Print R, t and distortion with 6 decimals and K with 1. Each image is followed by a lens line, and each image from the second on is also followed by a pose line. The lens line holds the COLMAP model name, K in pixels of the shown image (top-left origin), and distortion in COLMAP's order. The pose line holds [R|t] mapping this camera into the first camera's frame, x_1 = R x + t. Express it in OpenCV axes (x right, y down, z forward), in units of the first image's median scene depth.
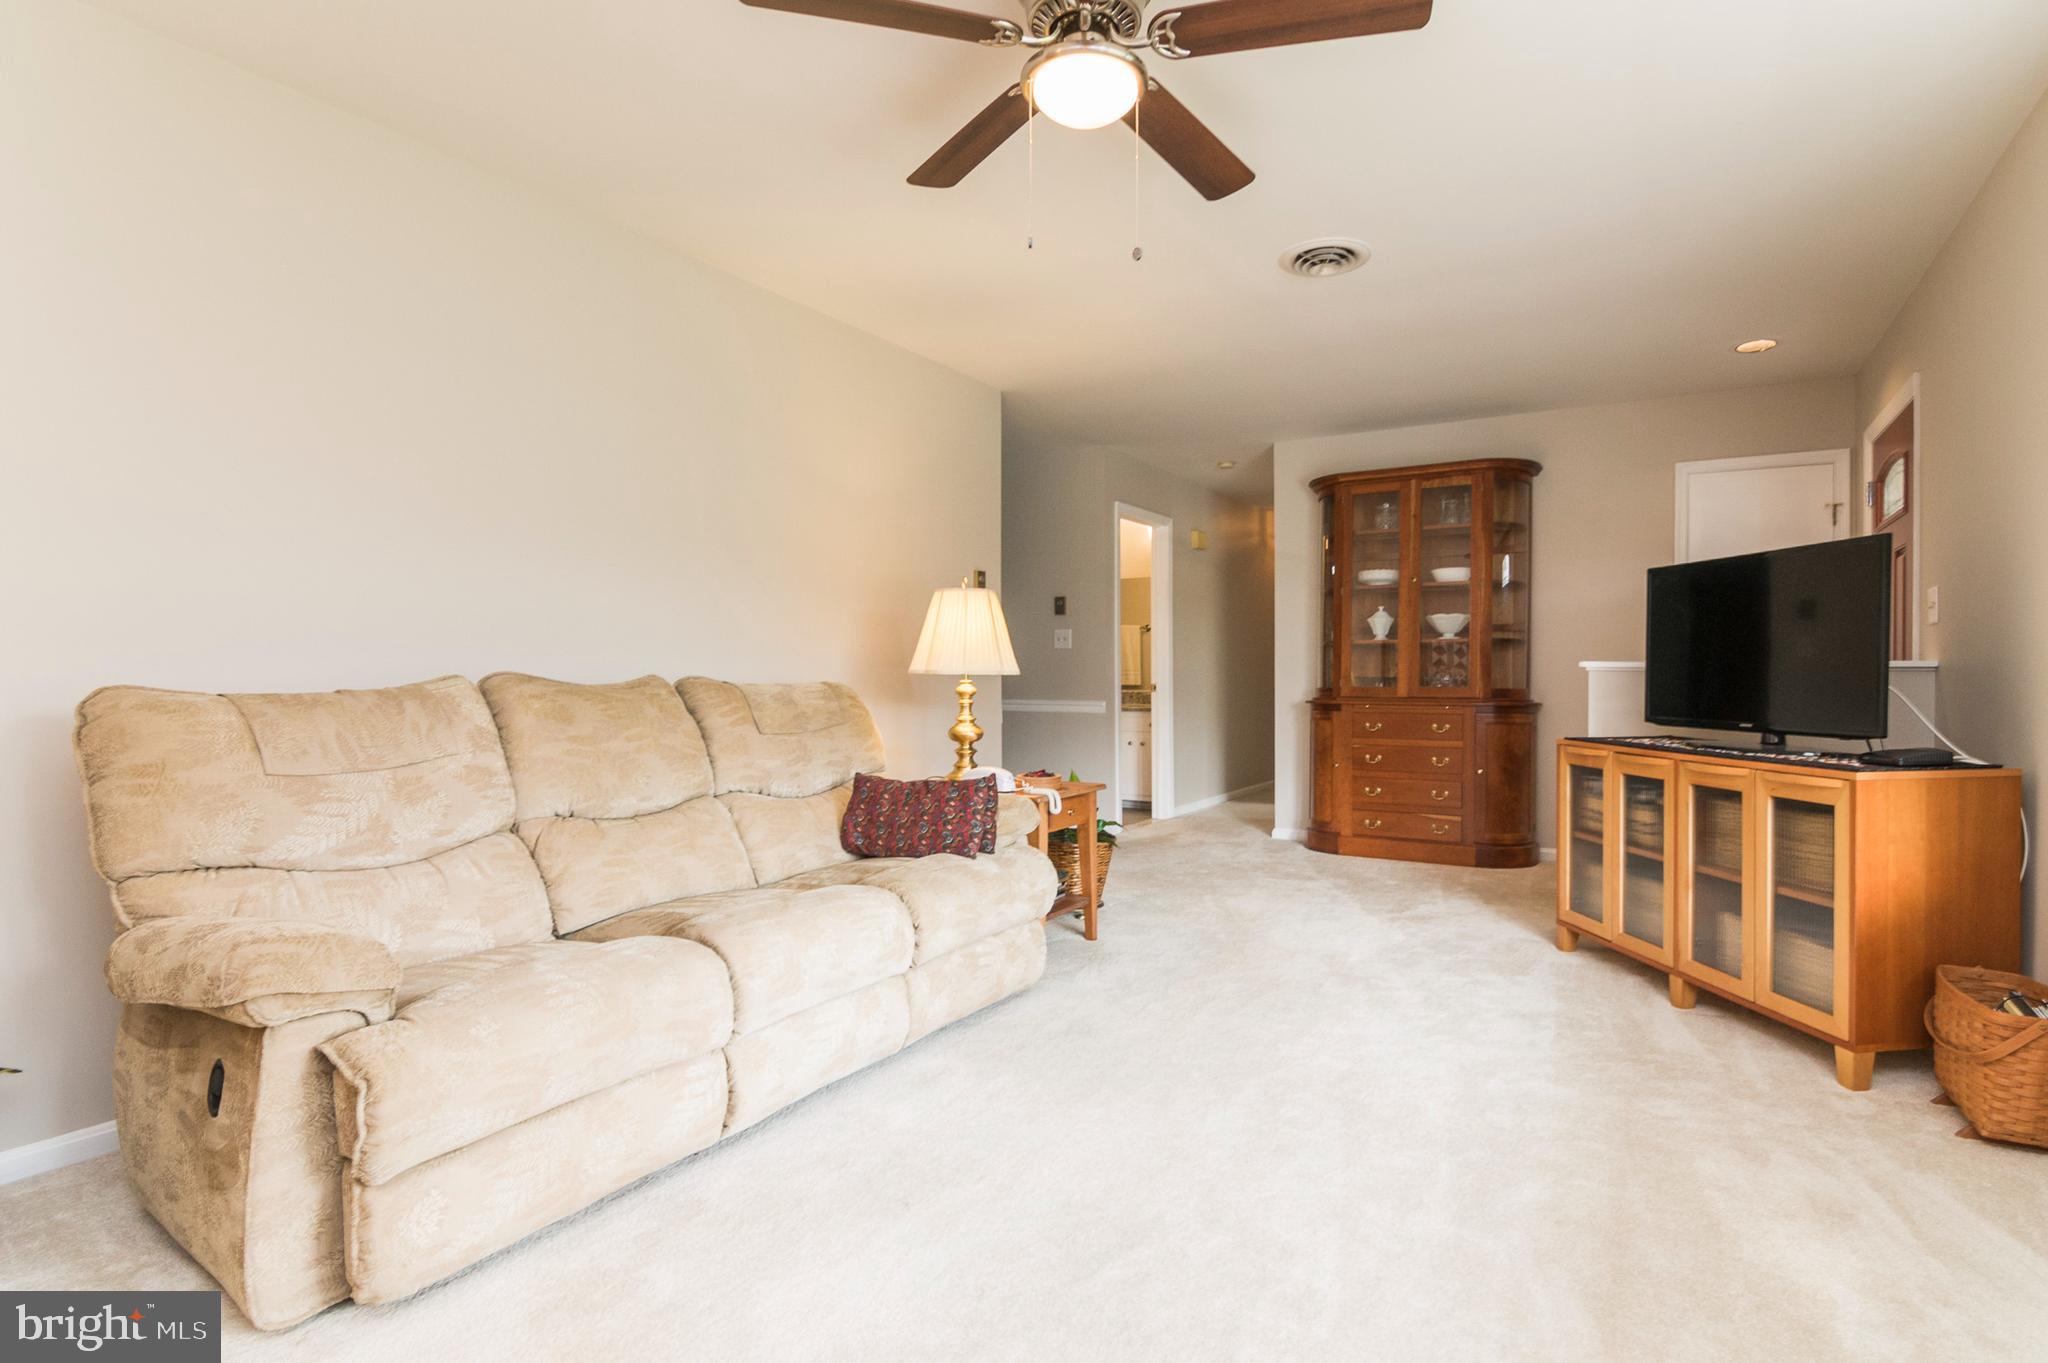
lens RADIAL K [[999.6, 0, 1029.2], [0, 999.6, 671.3], [0, 0, 1]] dist [-0.003348, -0.000962]
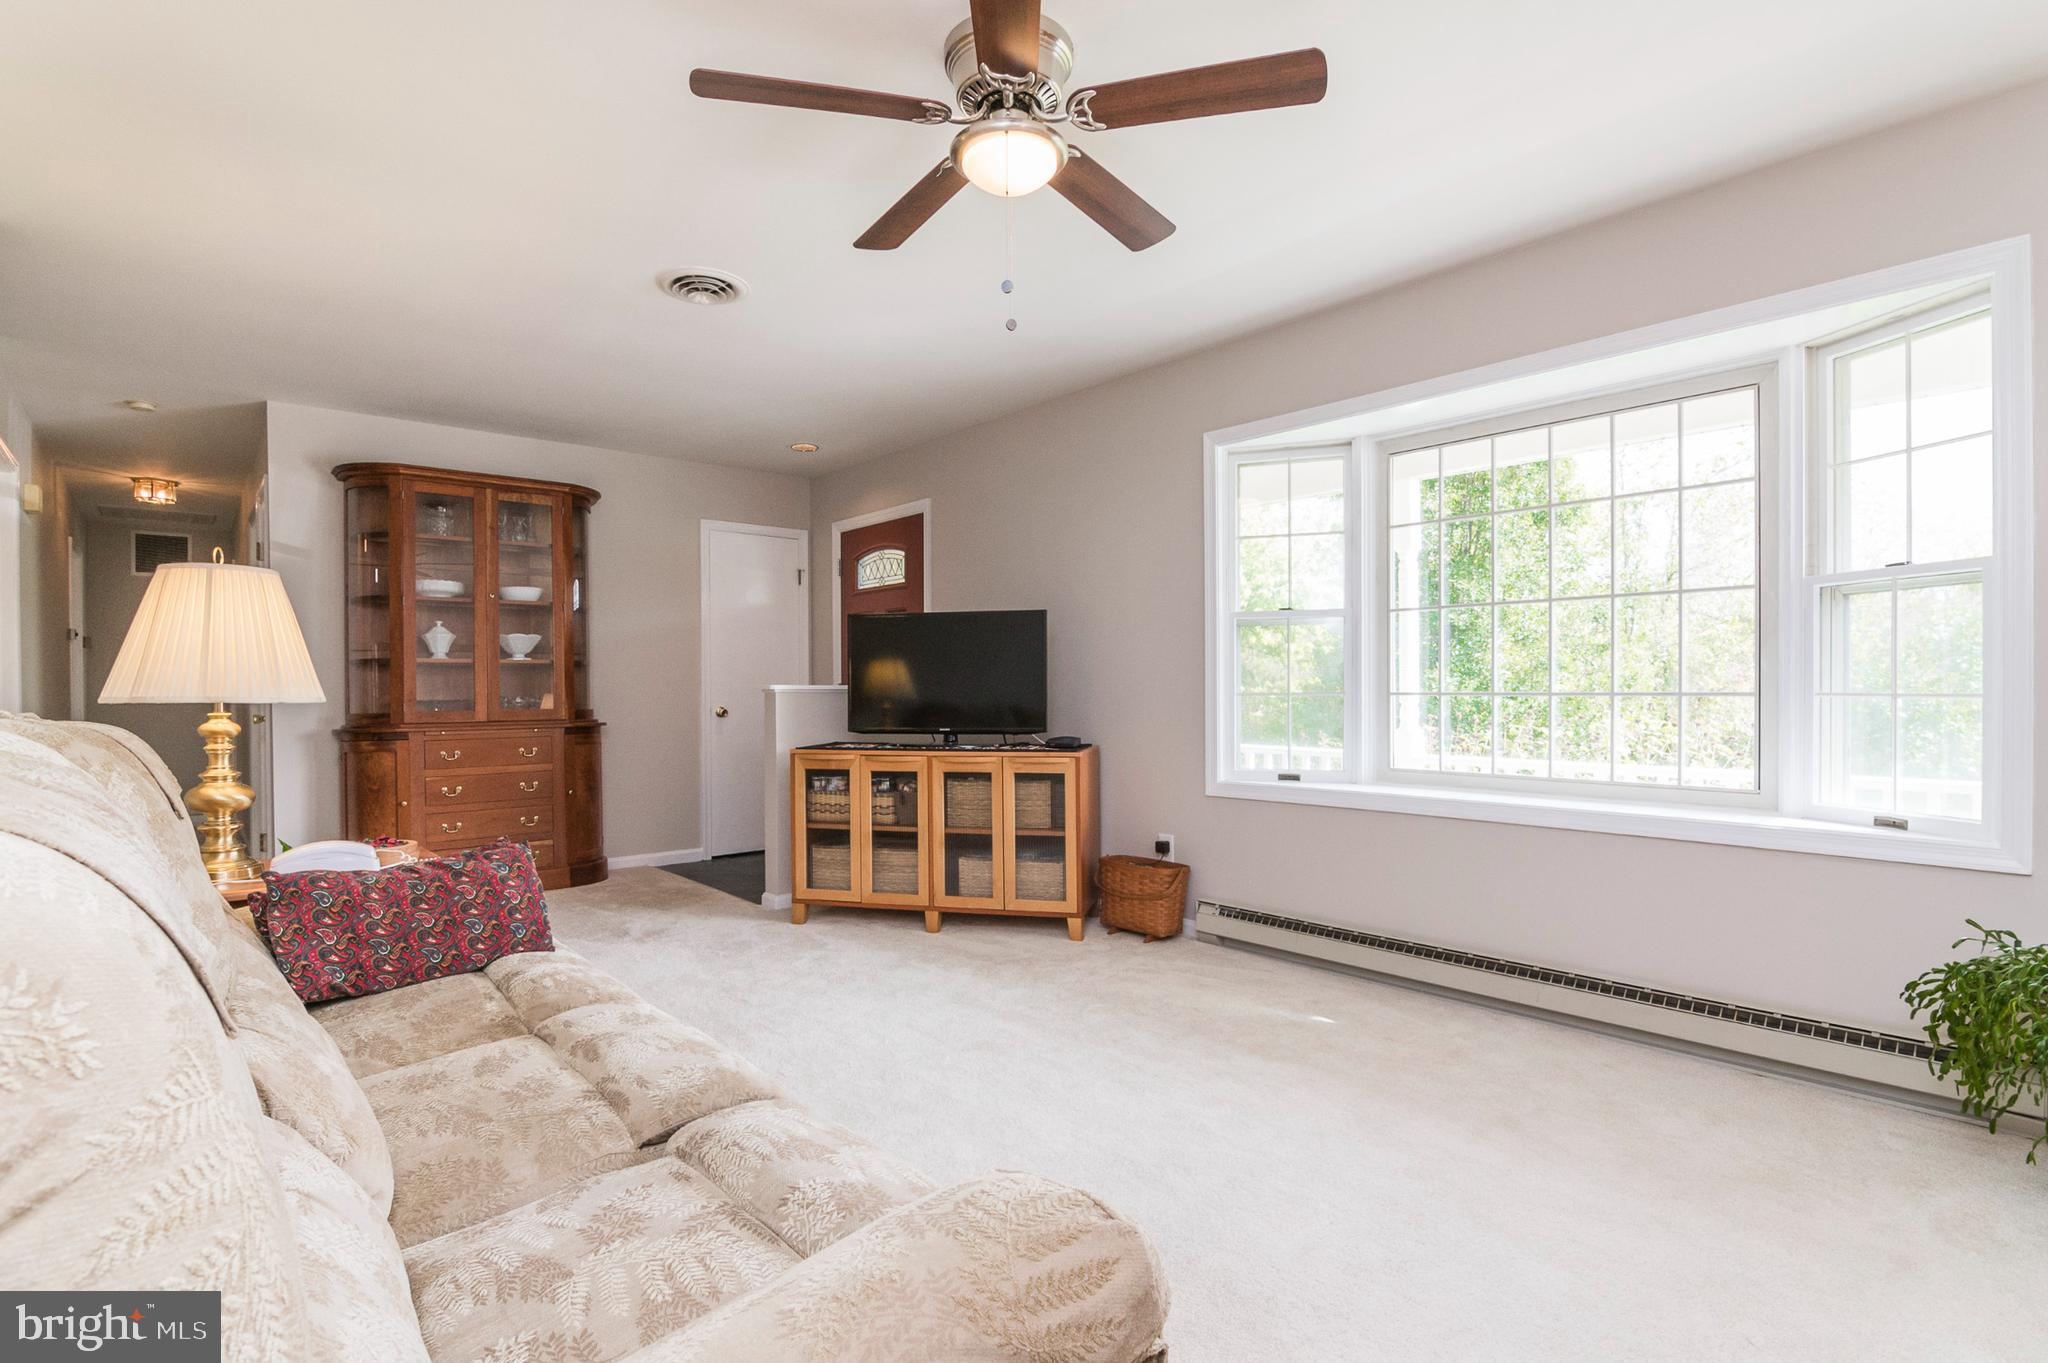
lens RADIAL K [[994.3, 0, 1025.0], [0, 994.3, 694.8], [0, 0, 1]] dist [-0.014371, -0.002024]
pose [[0.330228, -0.007079, 0.943875, -0.352053], [0.004063, 0.999973, 0.006079, -0.002595], [-0.943892, 0.001828, 0.330248, 0.239117]]
